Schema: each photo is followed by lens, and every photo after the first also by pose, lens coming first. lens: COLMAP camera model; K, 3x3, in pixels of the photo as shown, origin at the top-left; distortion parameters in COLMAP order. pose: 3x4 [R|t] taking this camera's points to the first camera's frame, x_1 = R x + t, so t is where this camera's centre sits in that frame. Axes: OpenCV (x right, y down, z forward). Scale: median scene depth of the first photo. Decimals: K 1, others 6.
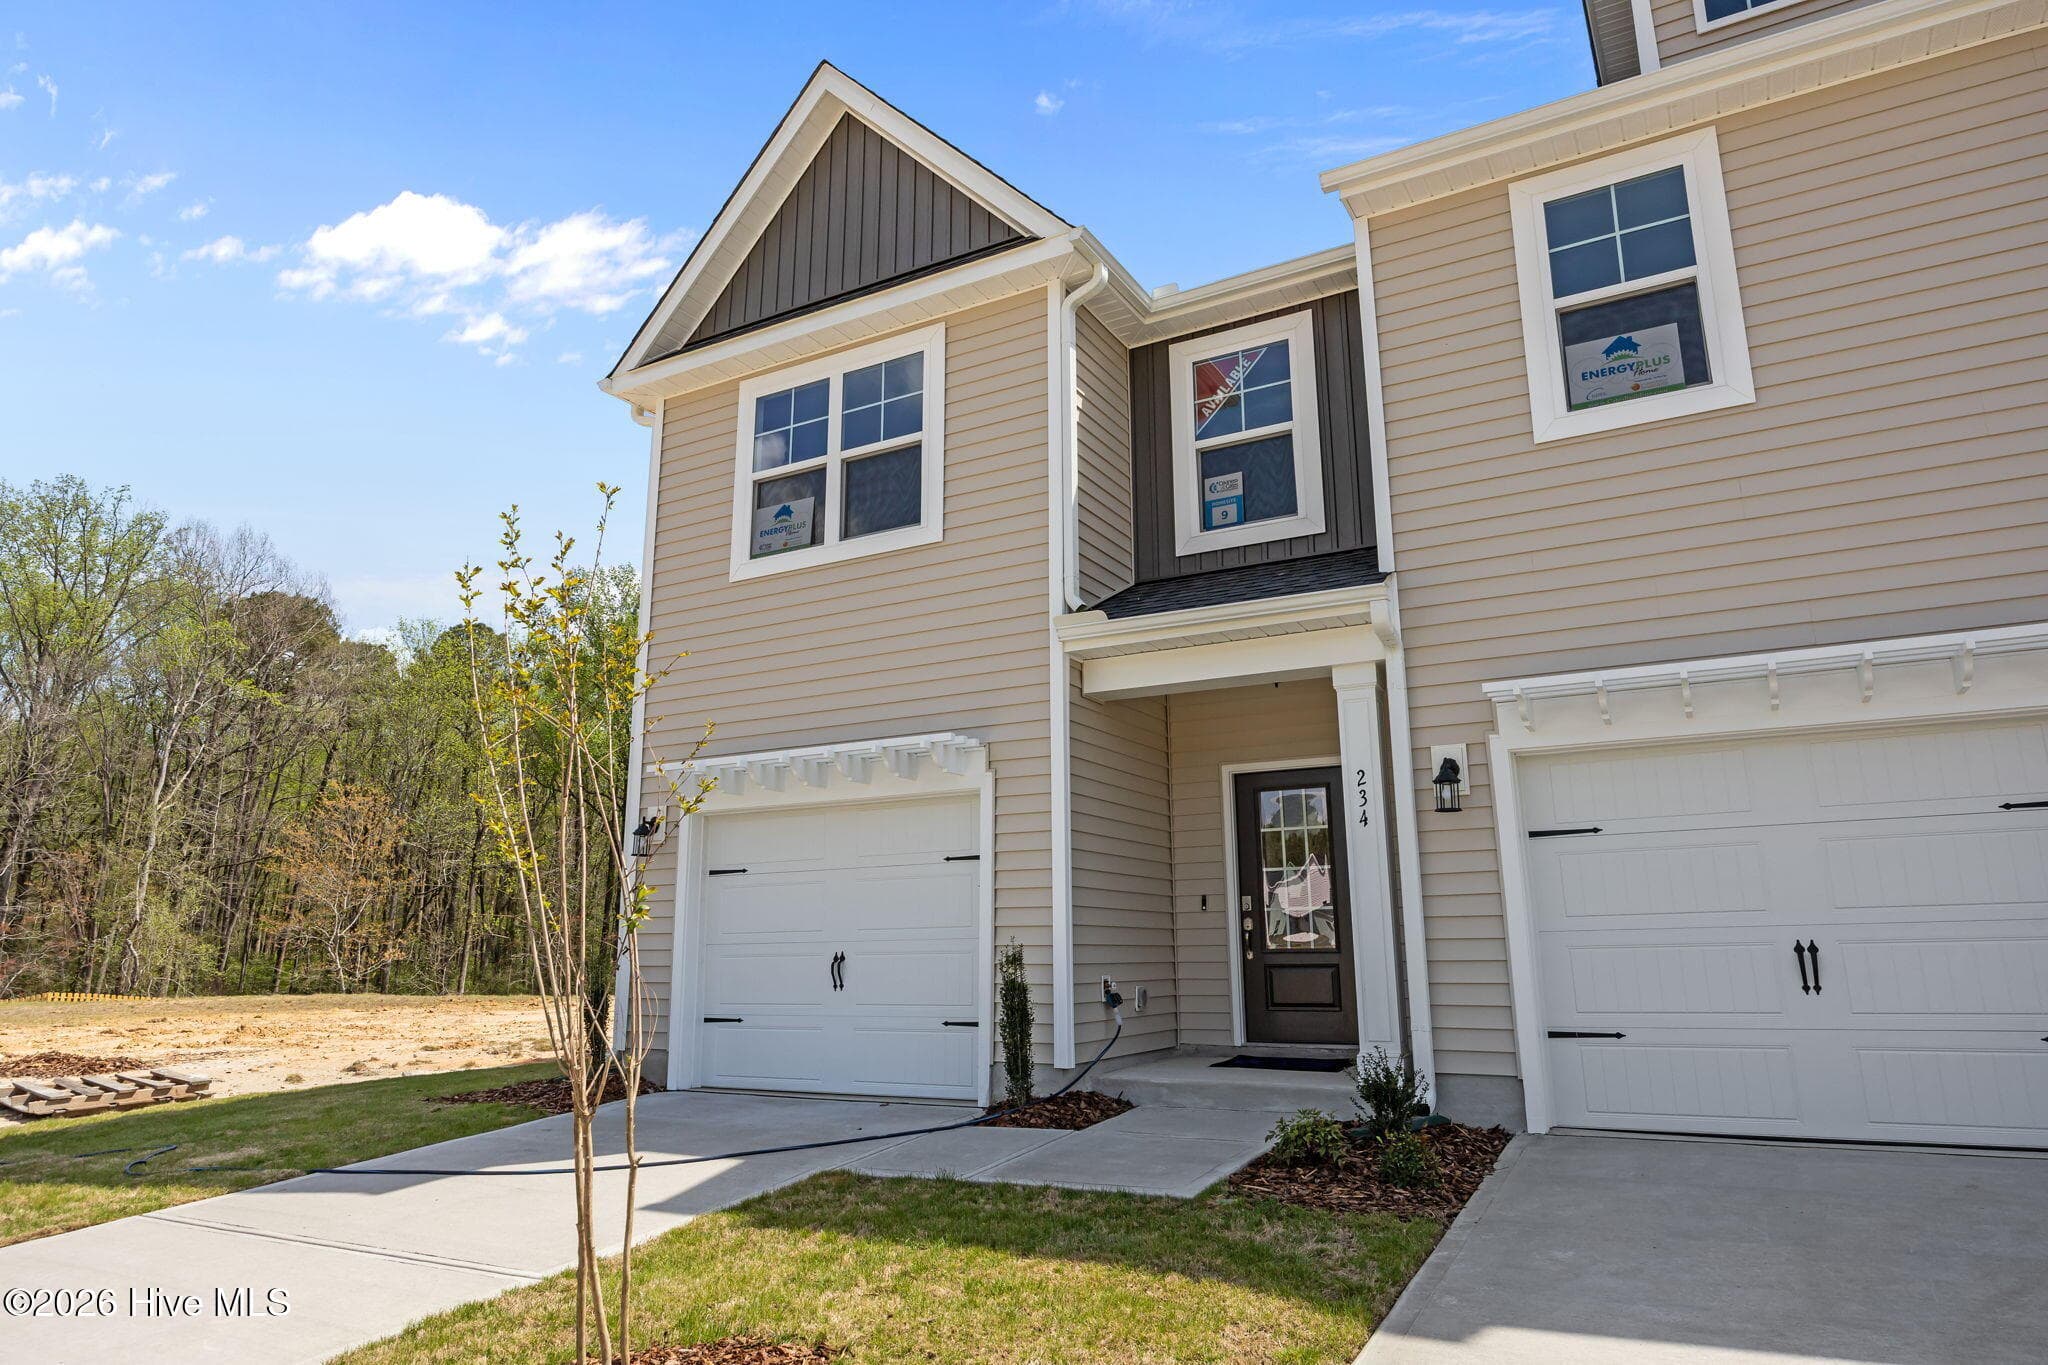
lens RADIAL K [[1249.8, 0, 1028.8], [0, 1249.8, 671.0], [0, 0, 1]] dist [-0.023217, 0.001231]
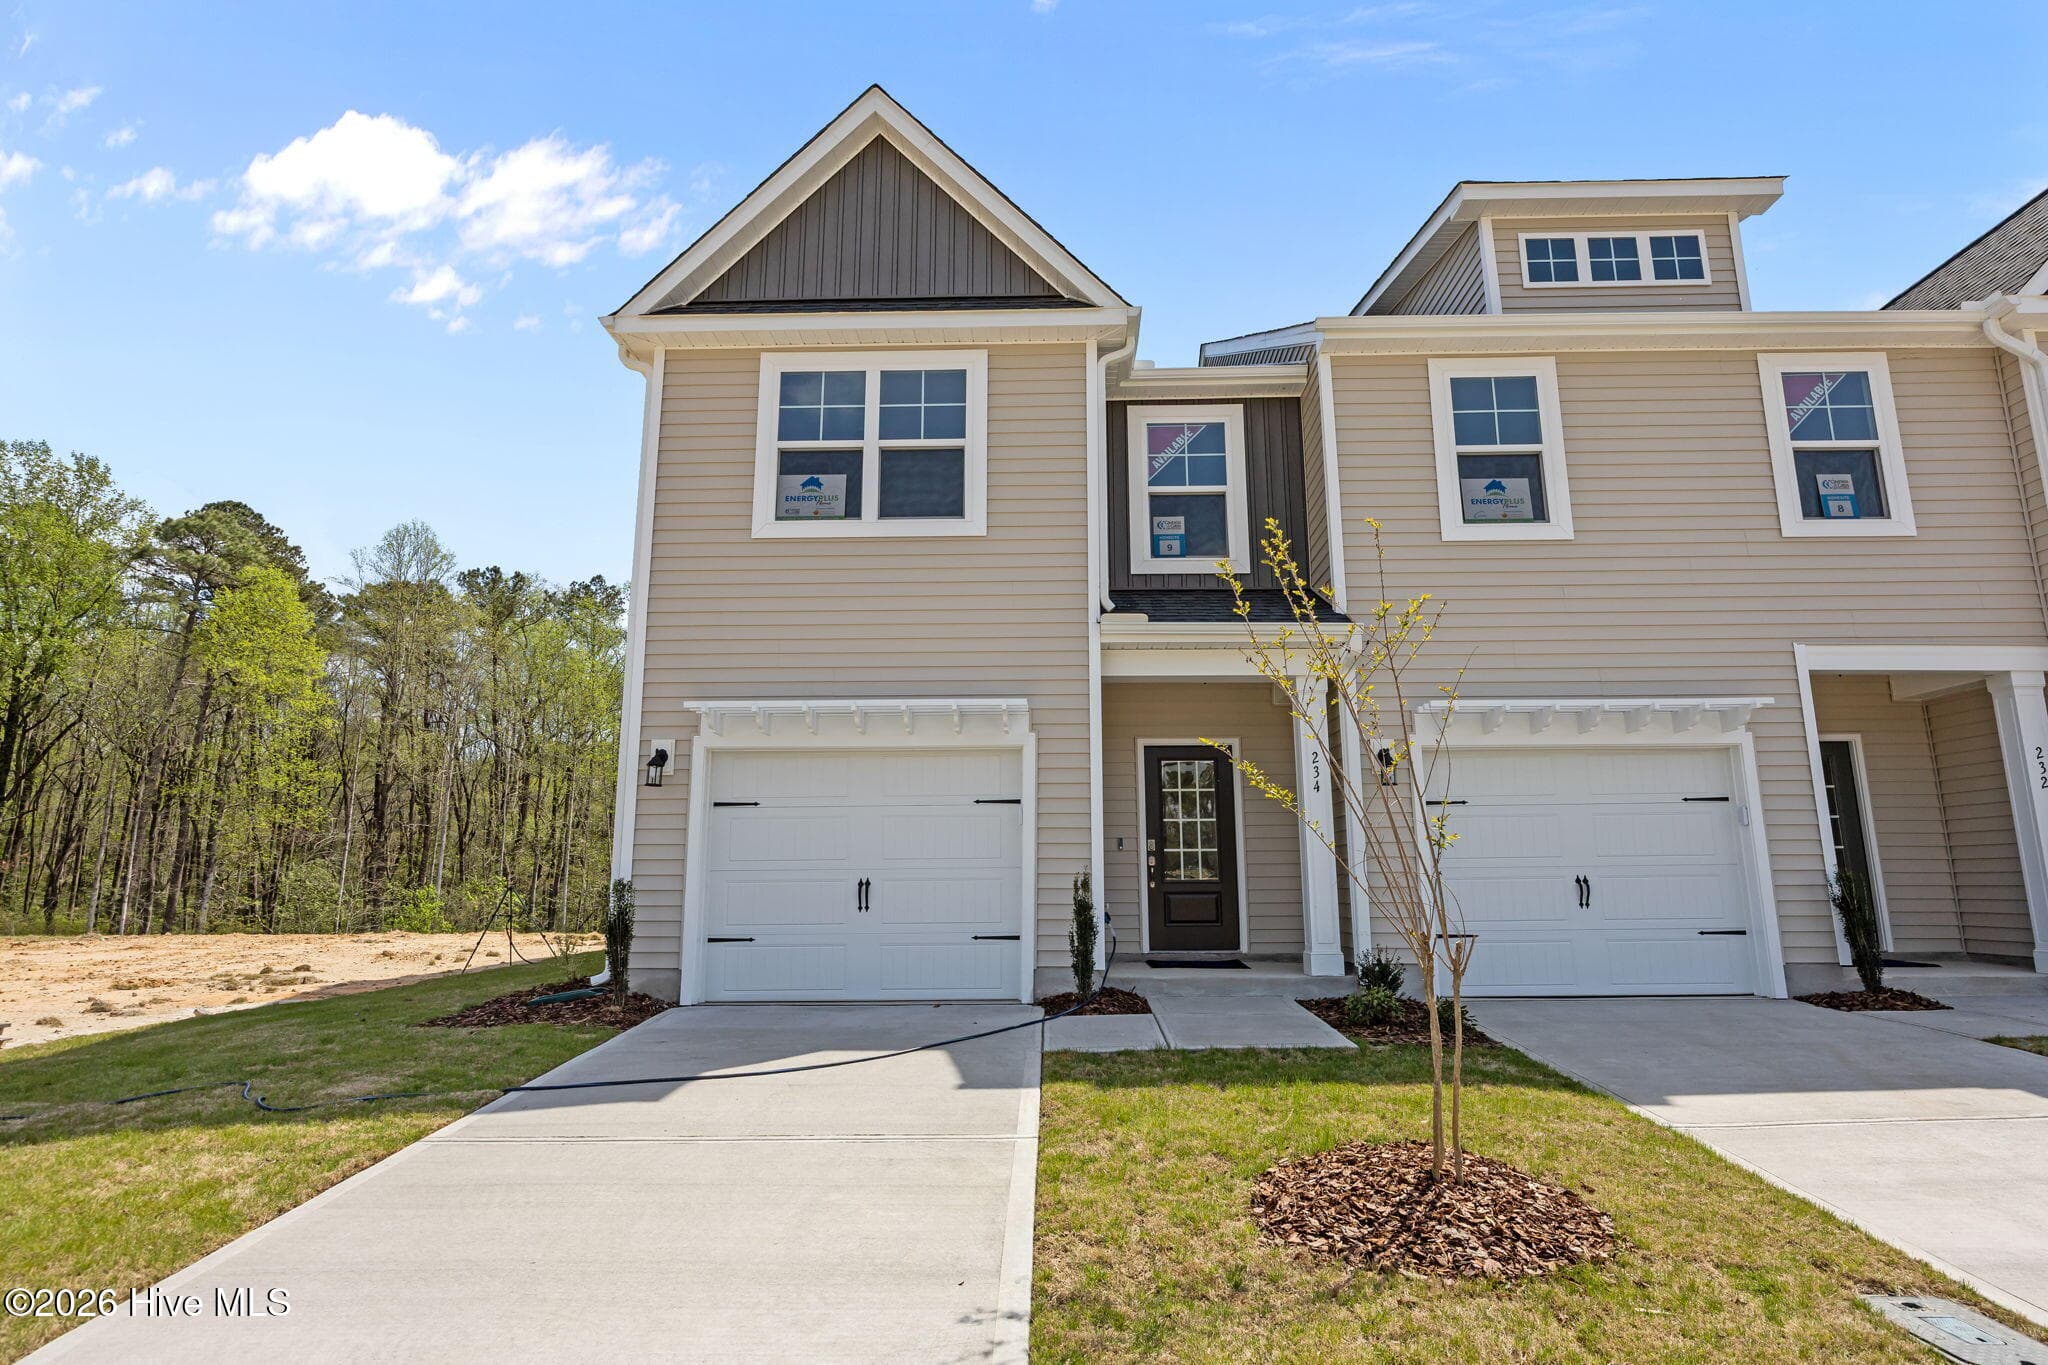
lens RADIAL K [[1103.8, 0, 1027.4], [0, 1103.8, 673.5], [0, 0, 1]] dist [-0.020990, 0.014998]
pose [[0.885176, 0.095972, 0.455251, -0.522522], [-0.106753, 0.994283, -0.002038, 0.025511], [-0.452844, -0.046795, 0.890361, 0.041459]]
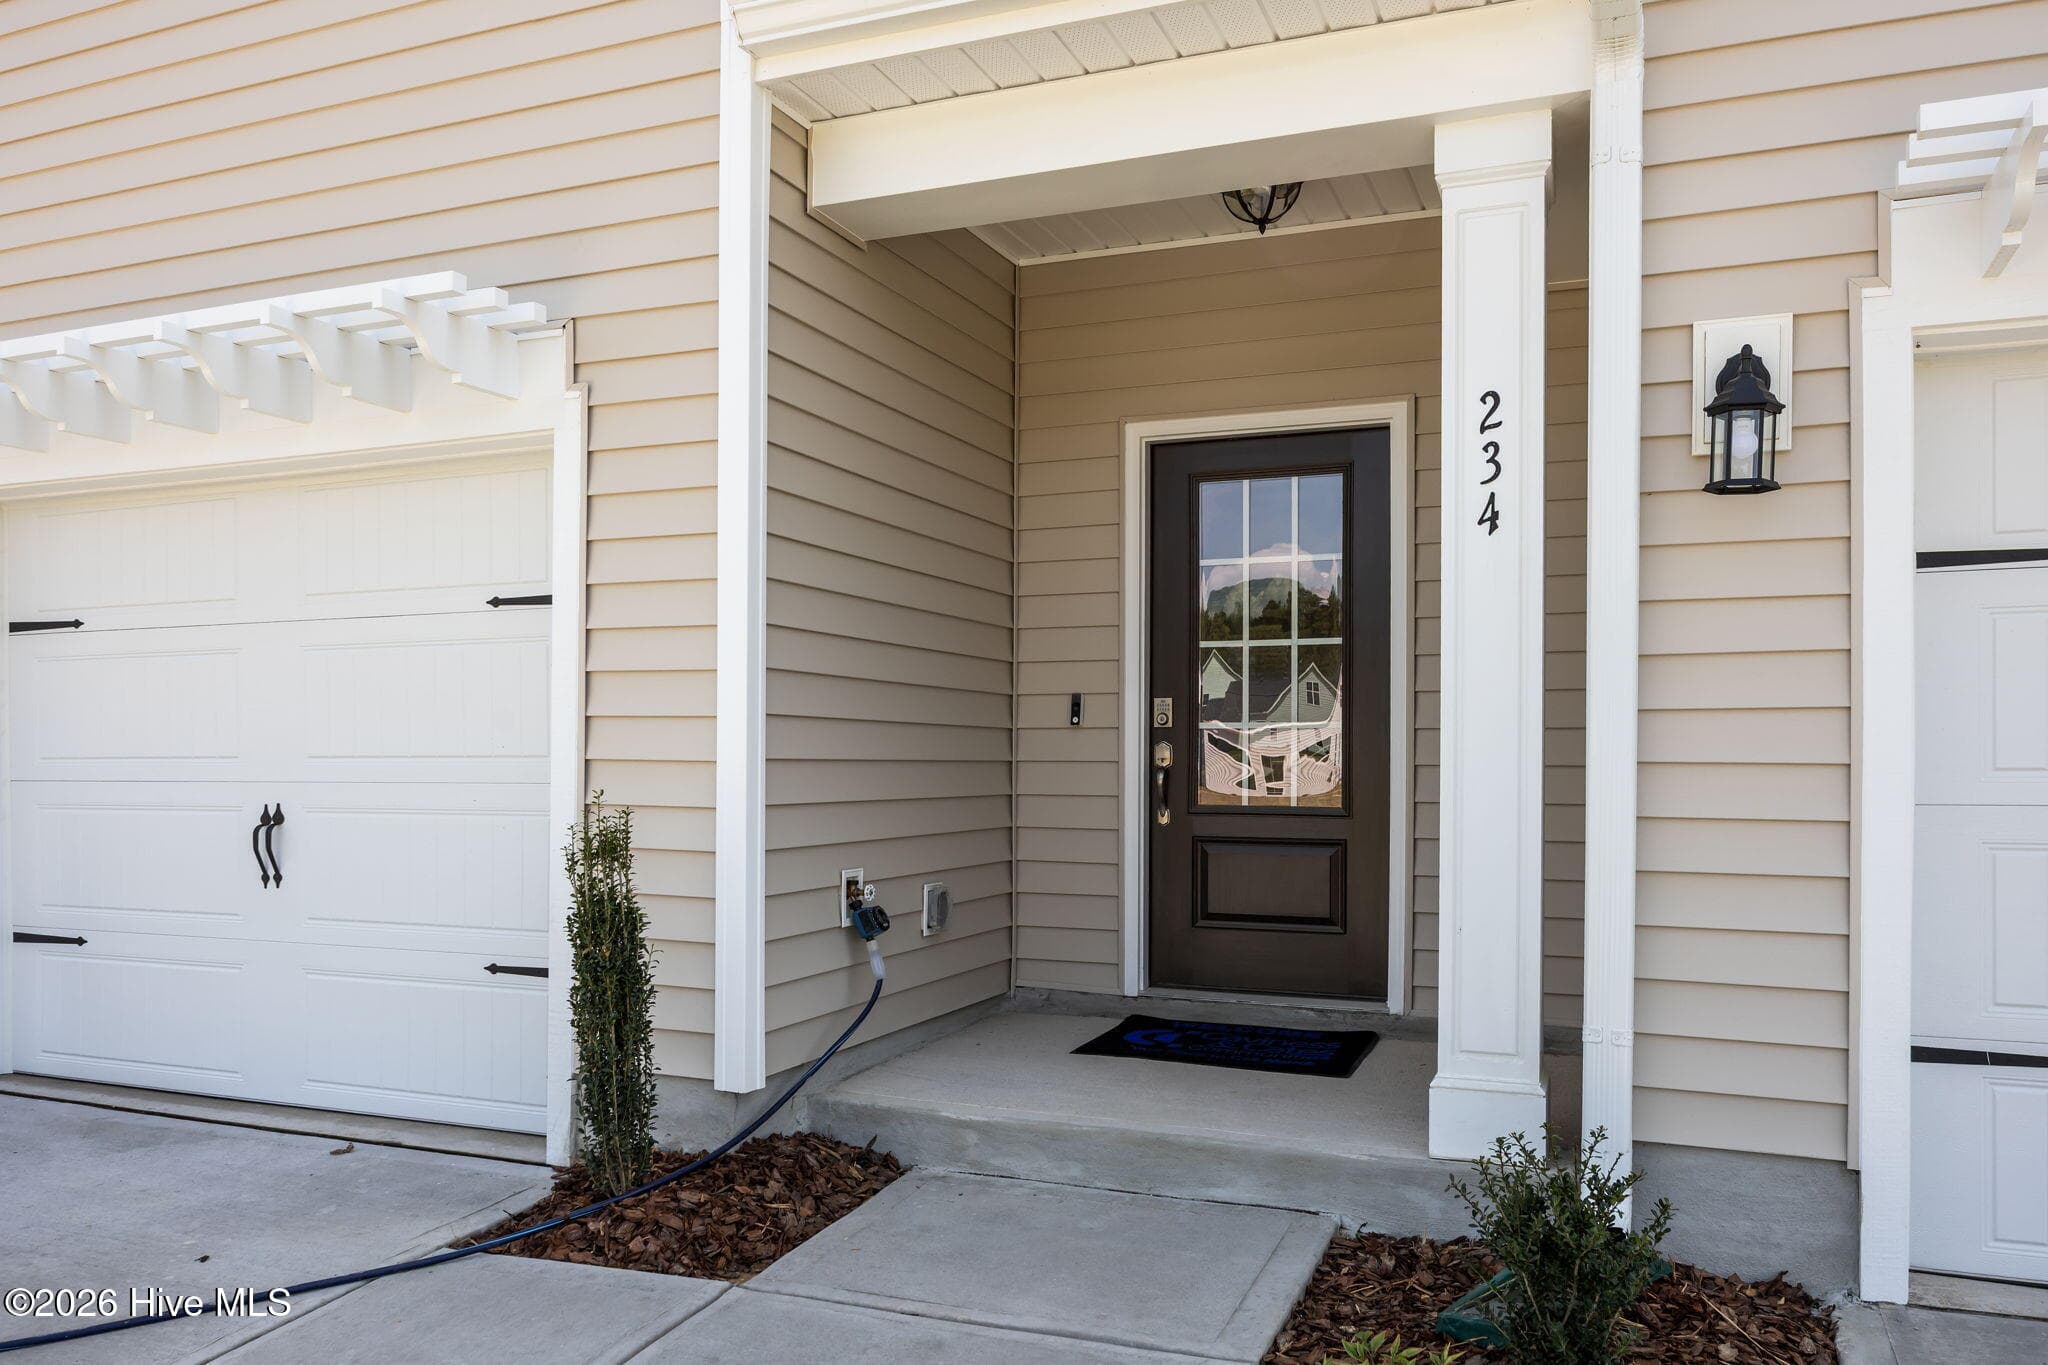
lens RADIAL K [[1529.8, 0, 1026.2], [0, 1529.8, 766.1], [0, 0, 1]] dist [-0.003293, -0.001235]
pose [[0.993451, 0.011820, 0.113645, 0.058924], [-0.037385, 0.973512, 0.225559, 0.080372], [-0.107968, -0.228331, 0.967578, 0.459791]]
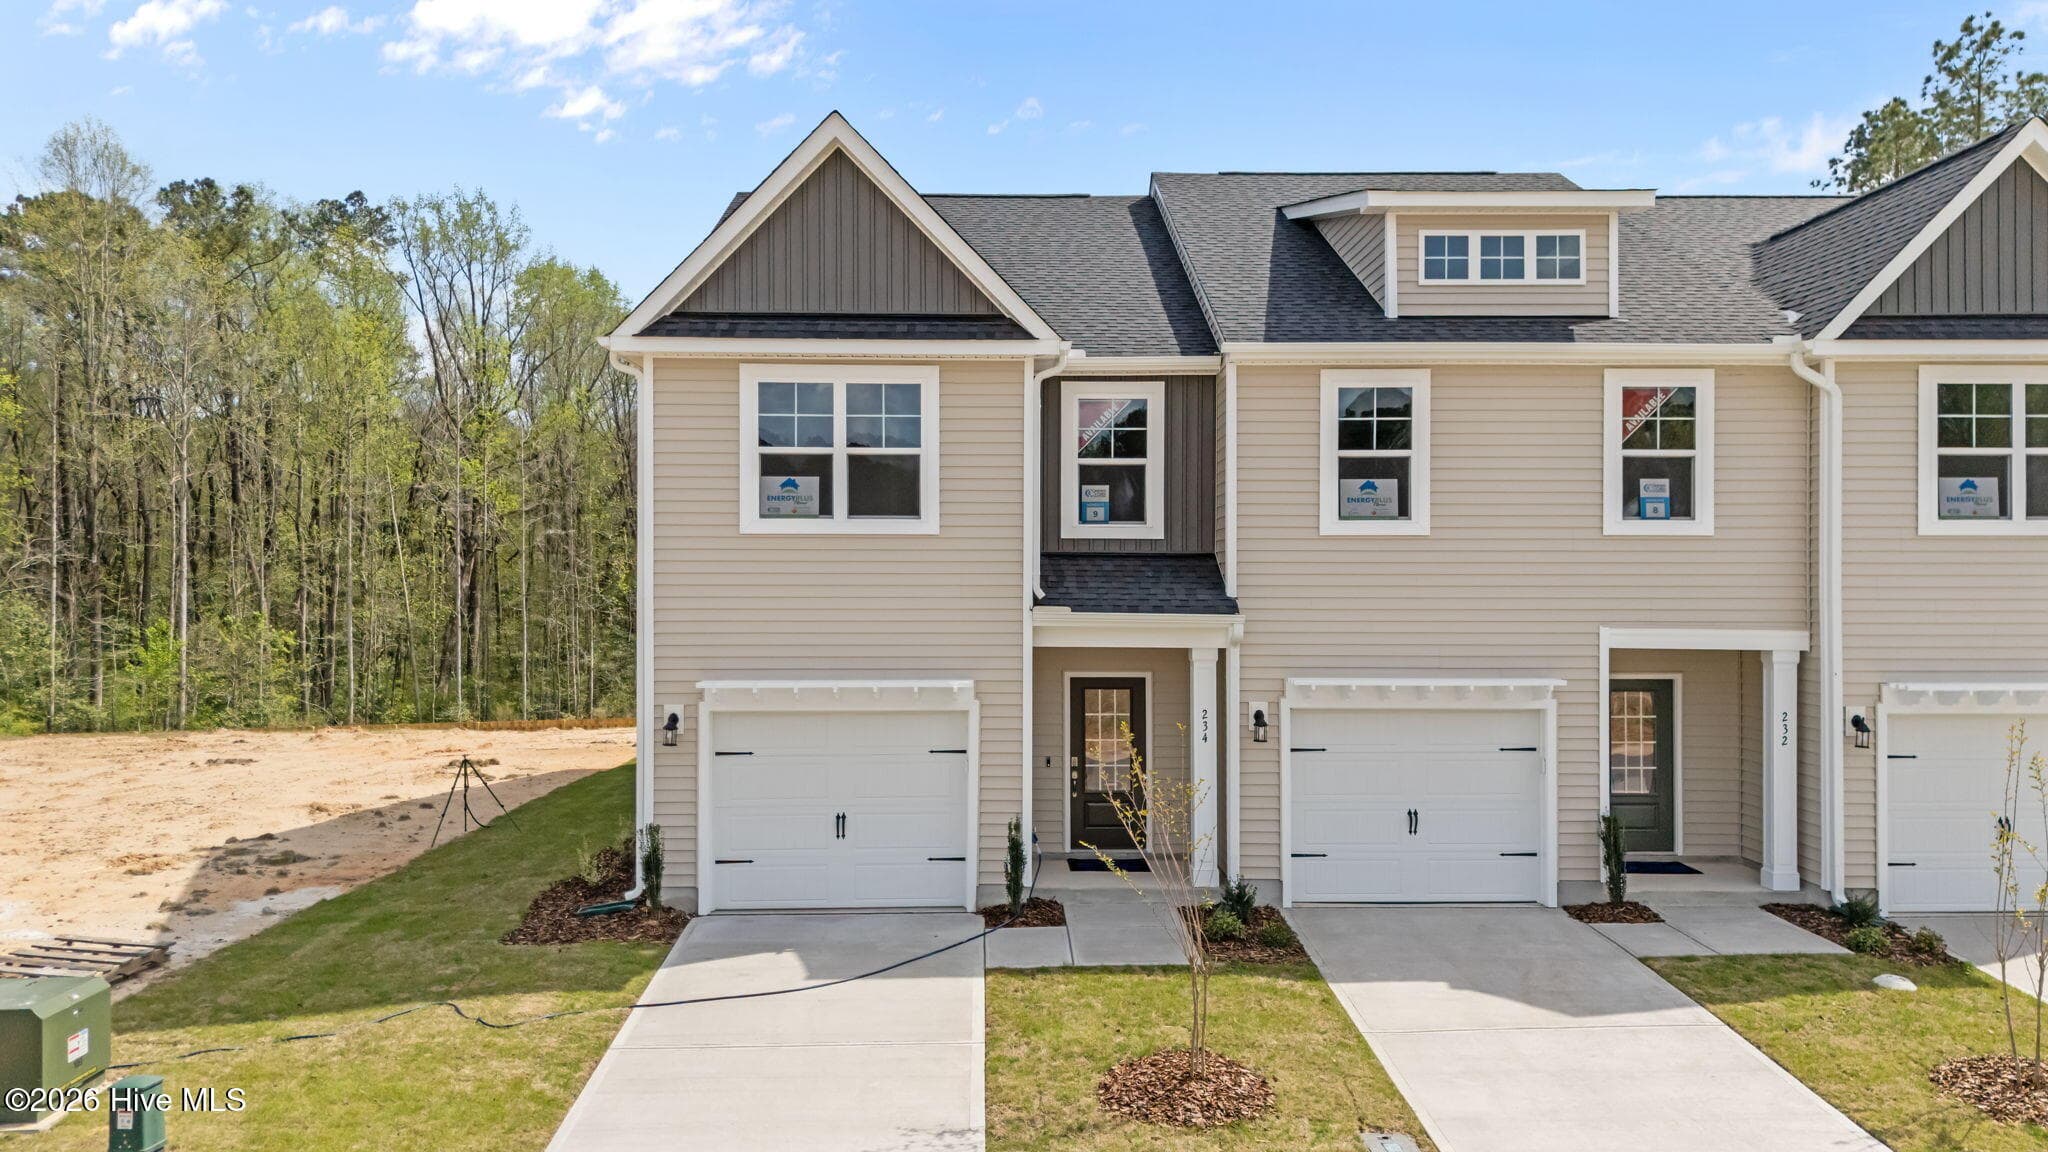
lens RADIAL K [[1541.3, 0, 1013.1], [0, 1541.3, 574.2], [0, 0, 1]] dist [0.047488, -0.006073]
pose [[0.864008, 0.011130, 0.503355, -0.918298], [-0.118624, 0.976111, 0.182034, -0.406708], [-0.489304, -0.216989, 0.844688, -0.559349]]
